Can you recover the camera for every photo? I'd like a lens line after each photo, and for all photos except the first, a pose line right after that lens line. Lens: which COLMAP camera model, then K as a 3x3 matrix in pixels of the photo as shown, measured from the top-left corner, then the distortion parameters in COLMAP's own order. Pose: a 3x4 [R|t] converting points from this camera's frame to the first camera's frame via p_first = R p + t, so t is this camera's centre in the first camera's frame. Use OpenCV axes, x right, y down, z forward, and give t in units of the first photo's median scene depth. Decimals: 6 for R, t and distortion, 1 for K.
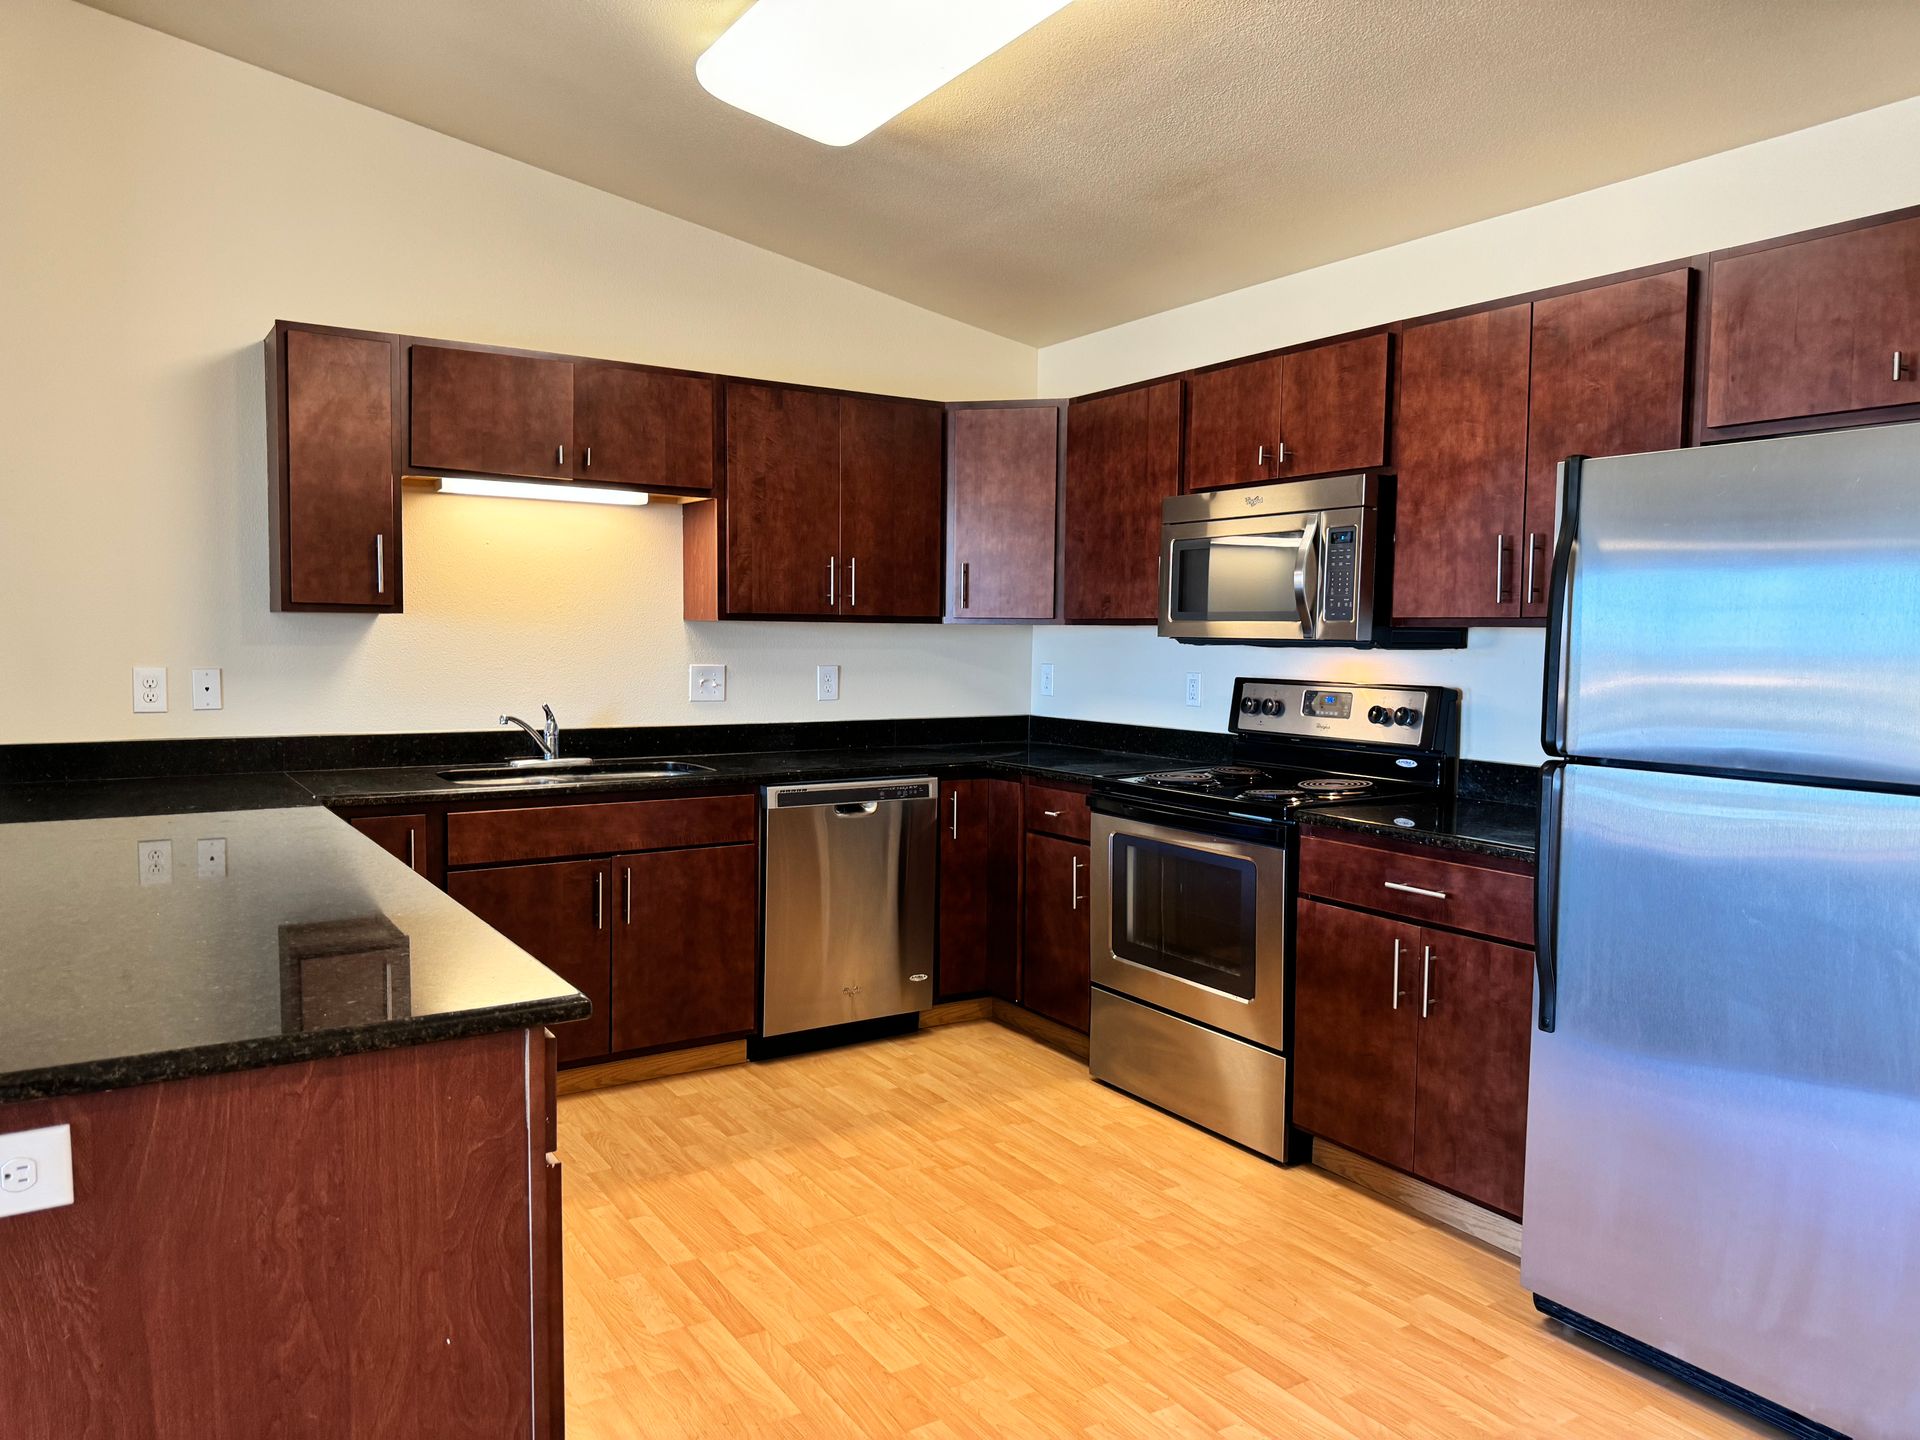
lens RADIAL K [[1330.0, 0, 960.0], [0, 1330.0, 720.0], [0, 0, 1]] dist [0.075571, -0.111469]
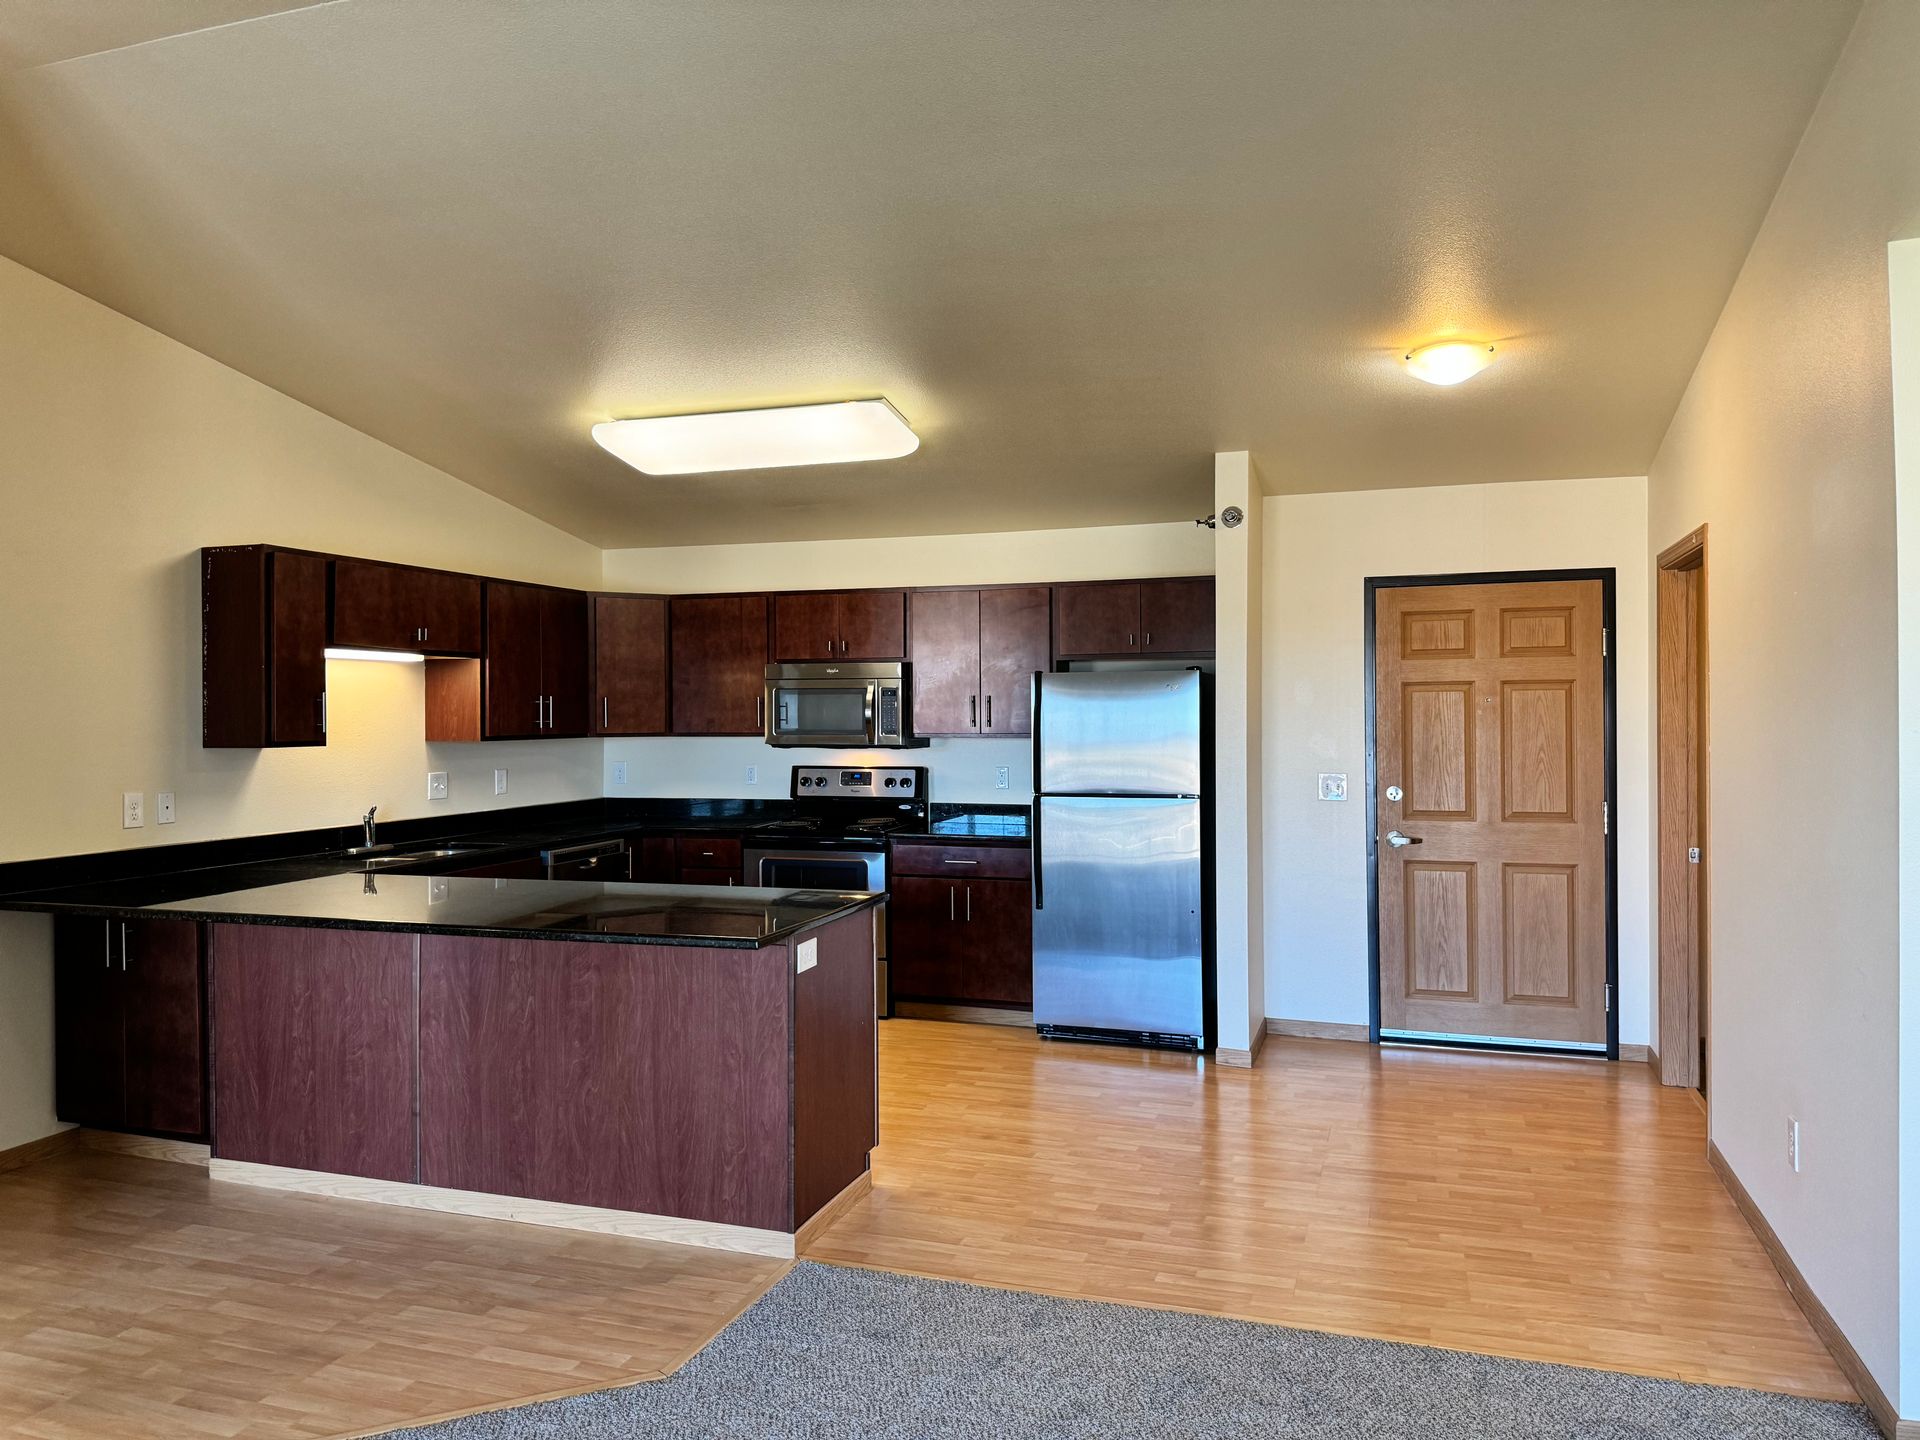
lens RADIAL K [[1330.0, 0, 960.0], [0, 1330.0, 720.0], [0, 0, 1]] dist [0.075571, -0.111469]
pose [[0.772289, -0.019608, 0.634968, -0.780771], [0.055827, 0.997751, -0.037090, -0.016332], [-0.632813, 0.064093, 0.771647, -0.509962]]
